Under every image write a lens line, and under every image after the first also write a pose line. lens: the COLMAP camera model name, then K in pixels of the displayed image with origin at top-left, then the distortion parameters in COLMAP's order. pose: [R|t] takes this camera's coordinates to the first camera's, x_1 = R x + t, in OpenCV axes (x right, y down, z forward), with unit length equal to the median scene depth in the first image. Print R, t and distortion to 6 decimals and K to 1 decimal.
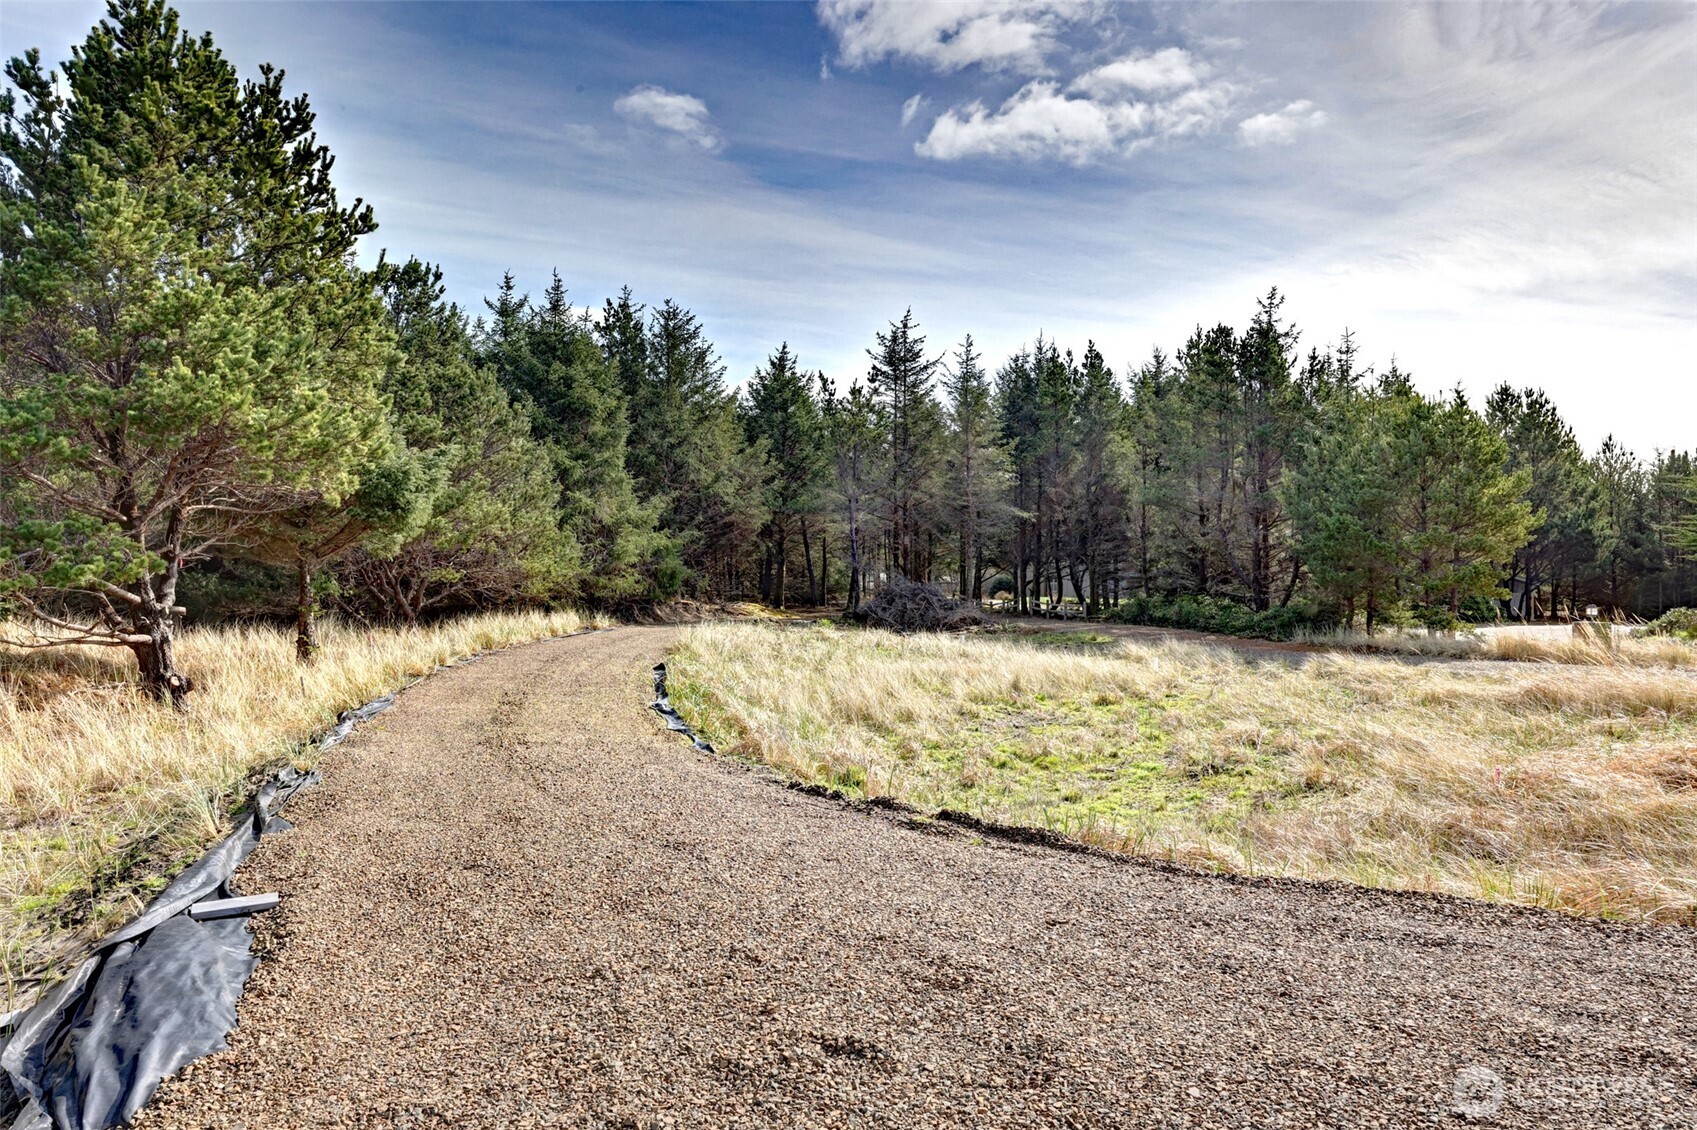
lens RADIAL K [[1250.2, 0, 851.6], [0, 1250.2, 554.3], [0, 0, 1]] dist [-0.003991, -0.007503]
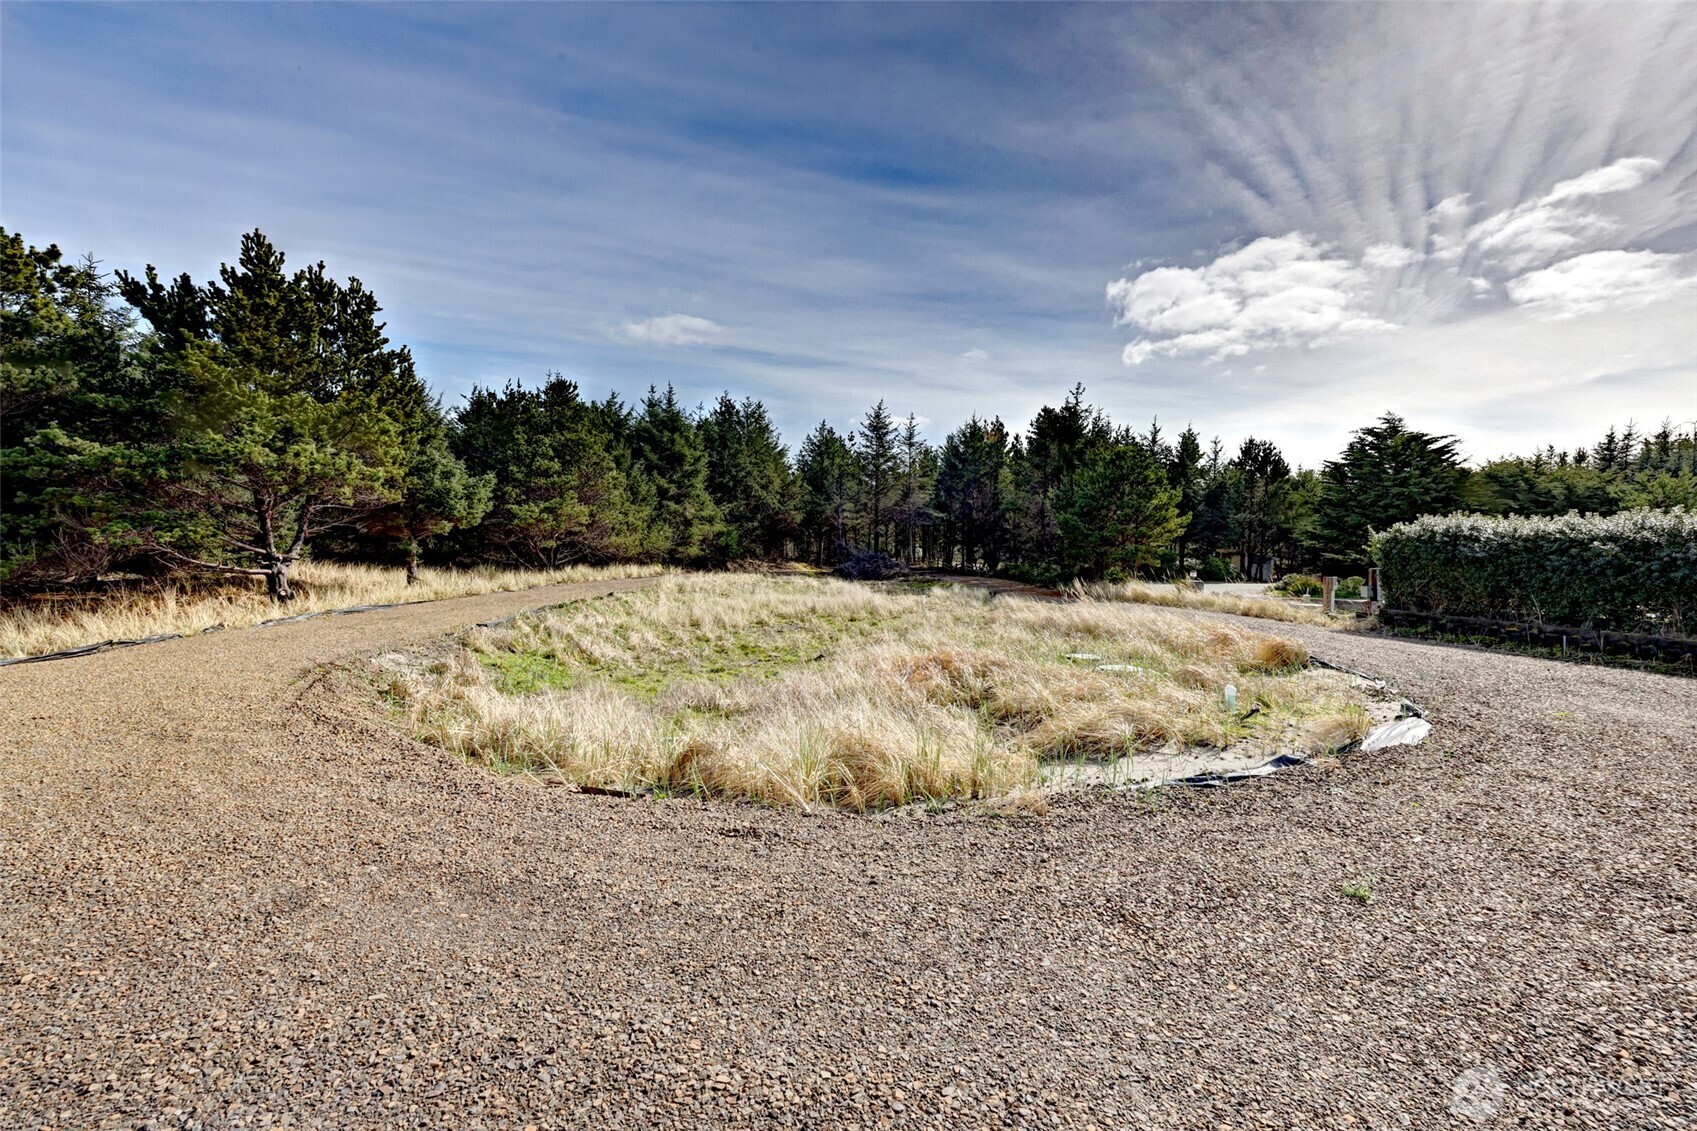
lens RADIAL K [[689.2, 0, 848.1], [0, 689.2, 566.3], [0, 0, 1]] dist [-0.000254, 0.000073]
pose [[0.988646, 0.017218, -0.149274, 0.186274], [-0.011014, 0.999045, 0.042285, 0.000699], [0.149859, -0.040161, 0.987891, 0.015918]]
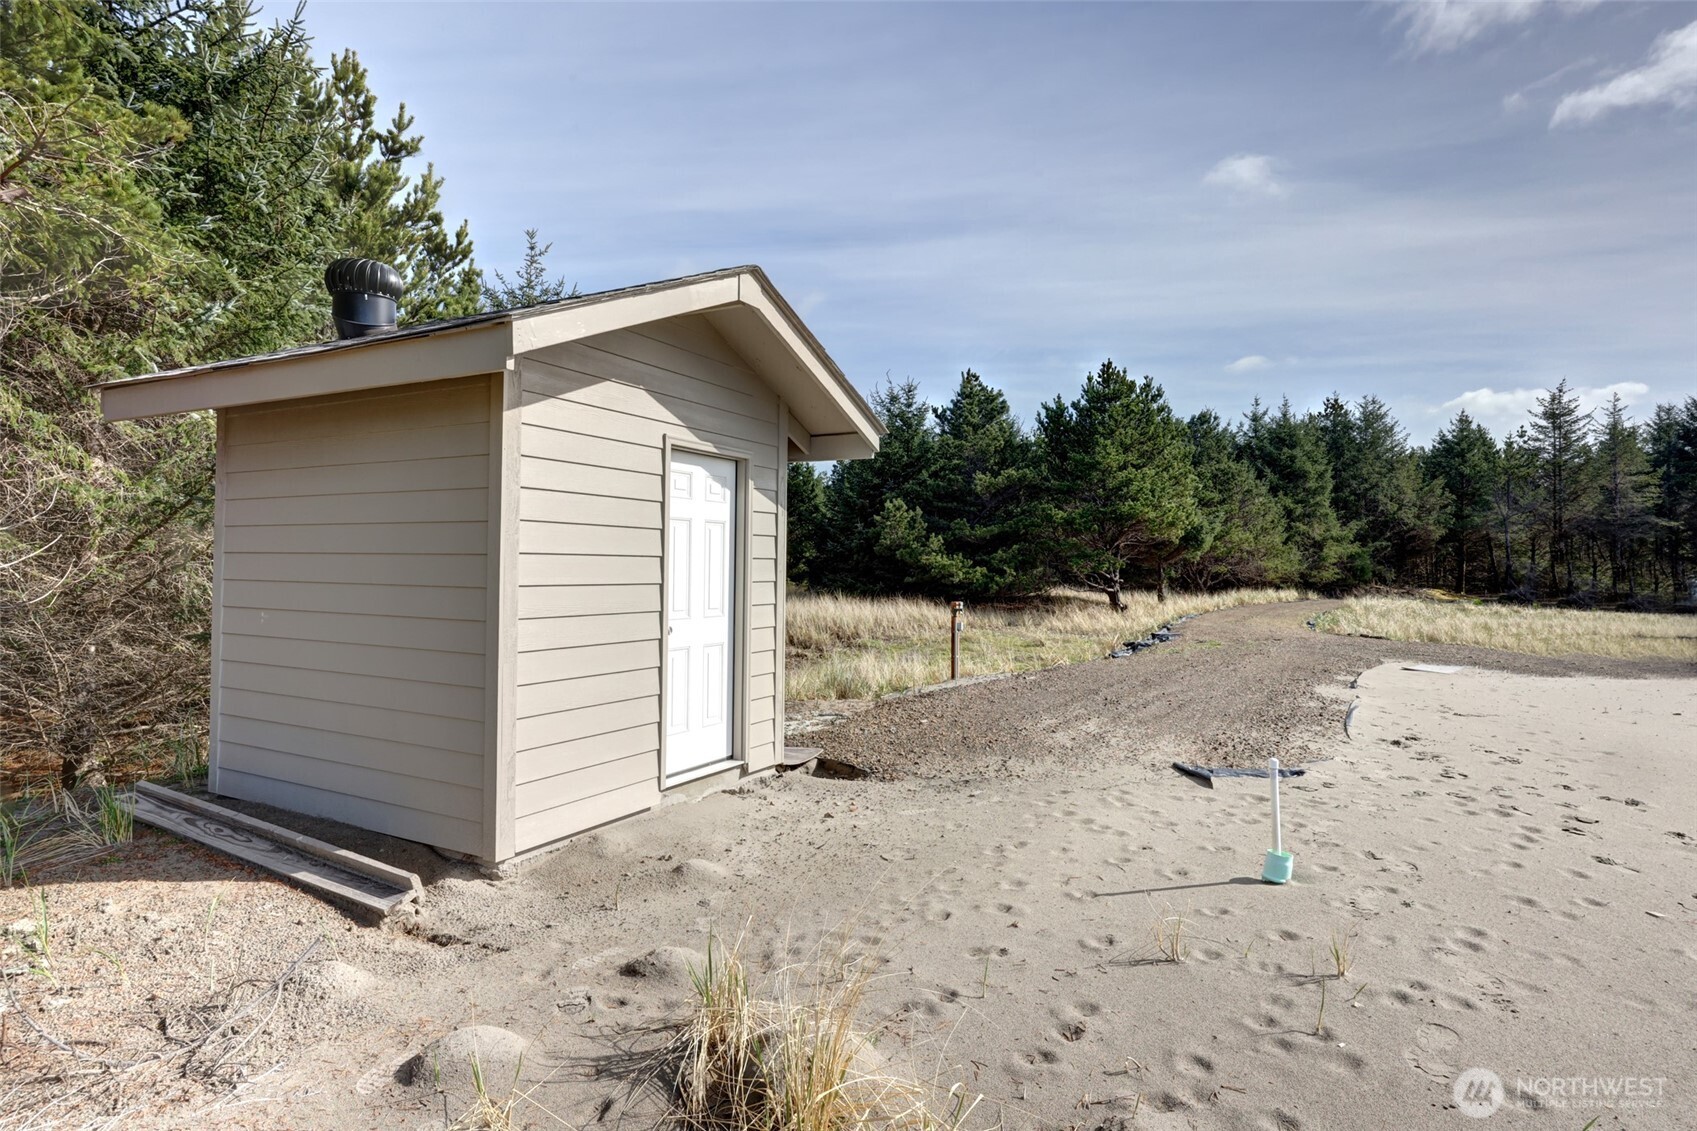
lens RADIAL K [[899.2, 0, 845.4], [0, 899.2, 556.8], [0, 0, 1]] dist [0.002294, 0.000923]
pose [[0.756084, -0.010036, -0.654398, 0.119414], [0.010209, 0.999942, -0.003539, -0.003205], [0.654395, -0.004005, 0.756142, -0.351878]]
